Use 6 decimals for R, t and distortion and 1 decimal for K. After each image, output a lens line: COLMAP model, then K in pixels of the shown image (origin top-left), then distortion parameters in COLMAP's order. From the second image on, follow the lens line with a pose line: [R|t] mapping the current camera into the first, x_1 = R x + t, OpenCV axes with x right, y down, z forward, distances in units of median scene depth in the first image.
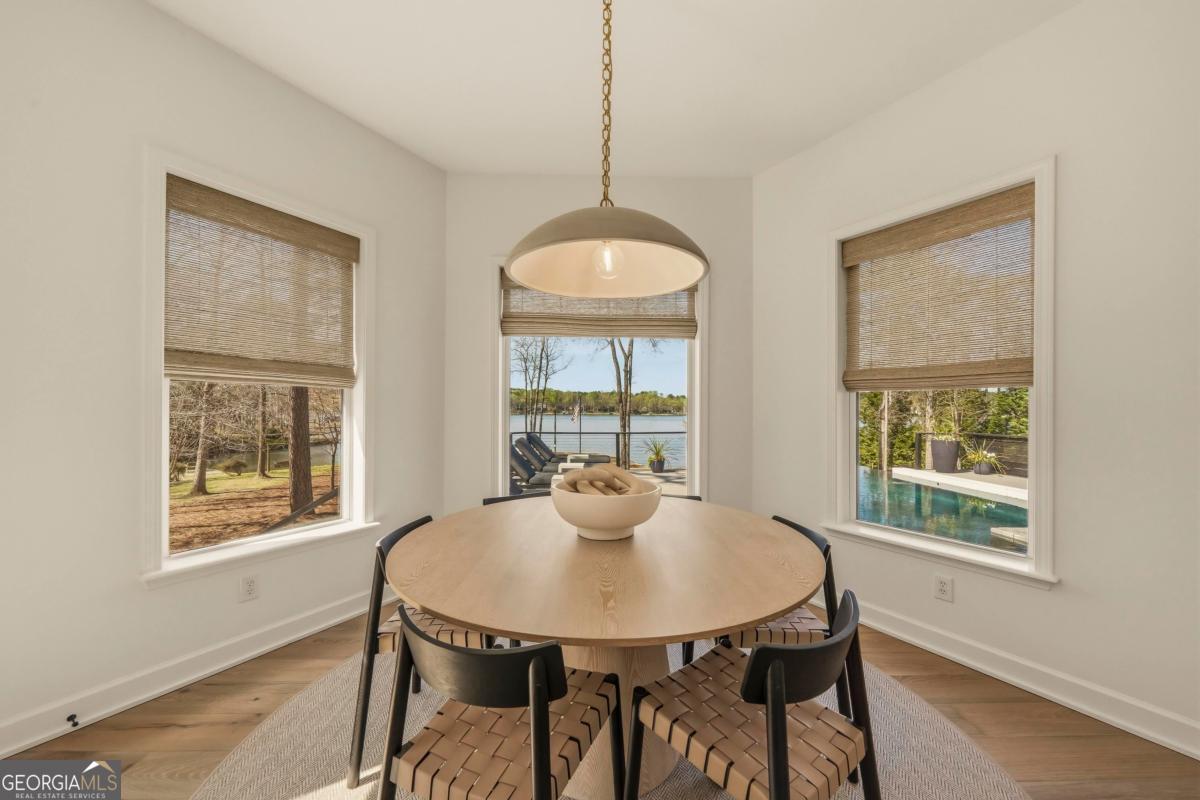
lens RADIAL K [[472.6, 0, 600.8], [0, 472.6, 406.5], [0, 0, 1]] dist [-0.000656, -0.000008]
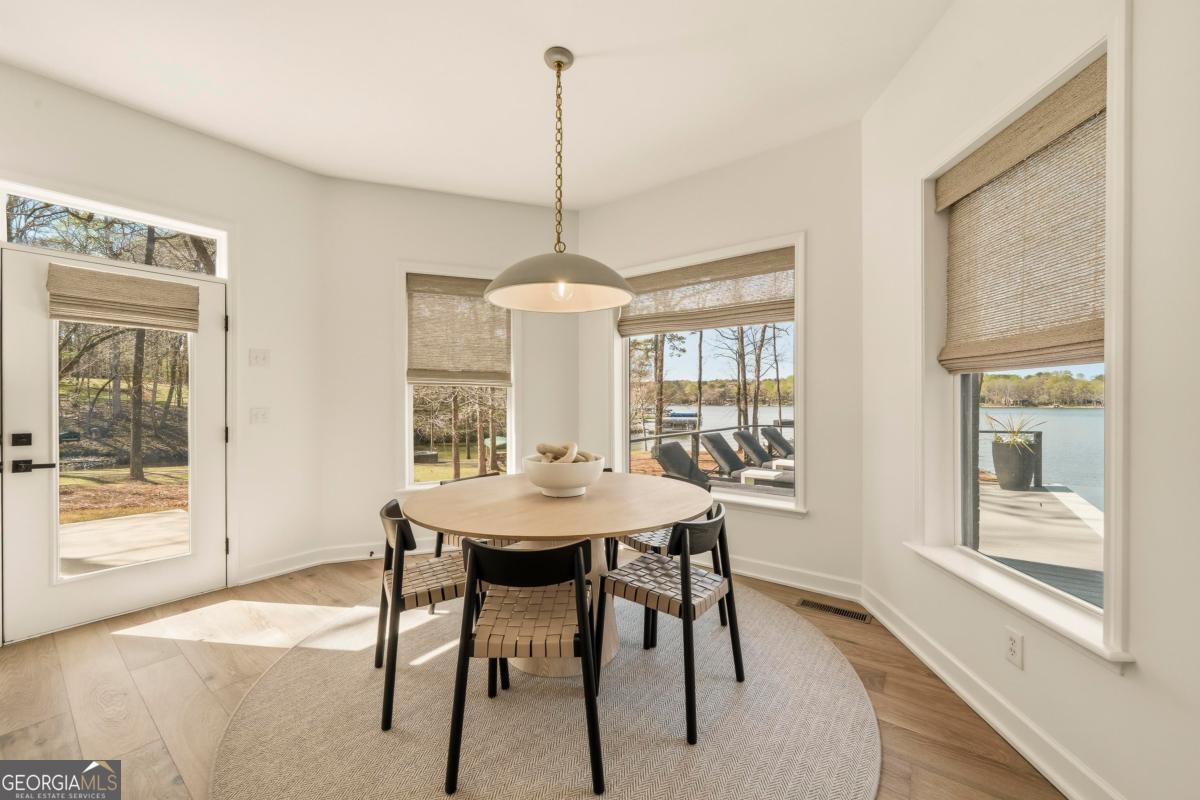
lens RADIAL K [[564.5, 0, 597.7], [0, 564.5, 402.0], [0, 0, 1]] dist [-0.003851, -0.000126]
pose [[0.719684, -0.004428, -0.694288, 0.822197], [0.010058, 0.999941, 0.004048, 0.002703], [0.694229, -0.009896, 0.719686, -0.045405]]
